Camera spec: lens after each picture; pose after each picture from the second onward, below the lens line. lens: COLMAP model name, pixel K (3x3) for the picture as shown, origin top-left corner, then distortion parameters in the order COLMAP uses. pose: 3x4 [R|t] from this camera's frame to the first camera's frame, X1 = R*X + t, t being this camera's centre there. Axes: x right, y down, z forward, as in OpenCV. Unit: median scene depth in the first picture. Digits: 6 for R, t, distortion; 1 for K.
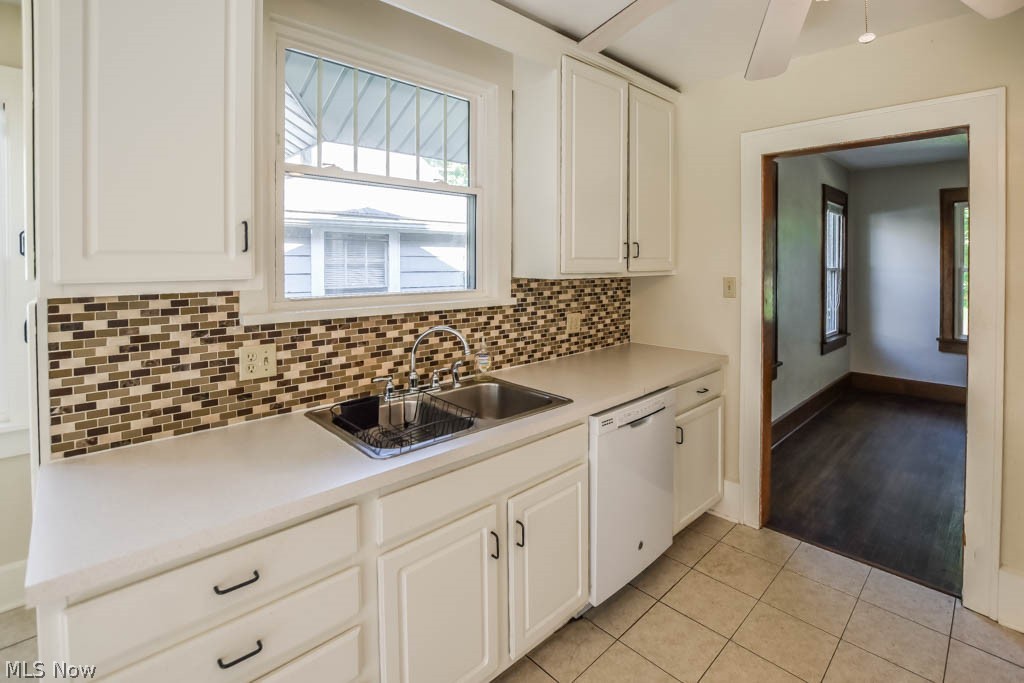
lens RADIAL K [[476.0, 0, 510.3], [0, 476.0, 265.6], [0, 0, 1]] dist [-0.018456, -0.001969]
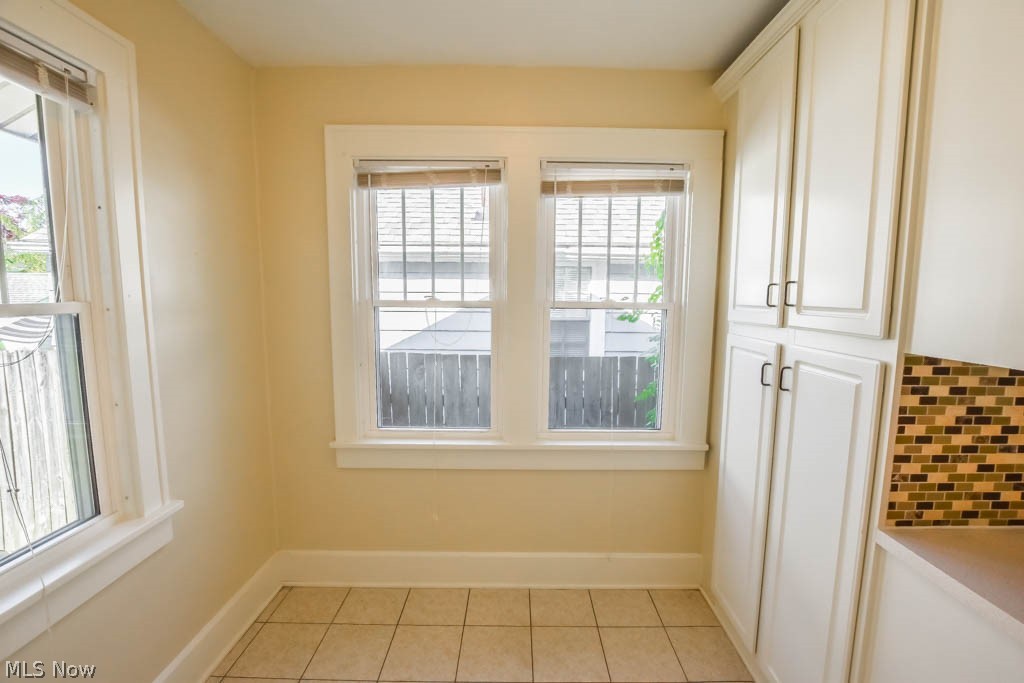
lens RADIAL K [[458.5, 0, 512.2], [0, 458.5, 344.6], [0, 0, 1]] dist [-0.035243, 0.006060]
pose [[0.732065, 0.079880, -0.676535, -0.682419], [-0.018042, 0.995027, 0.097962, -0.021282], [0.680996, -0.059509, 0.729865, -0.123164]]
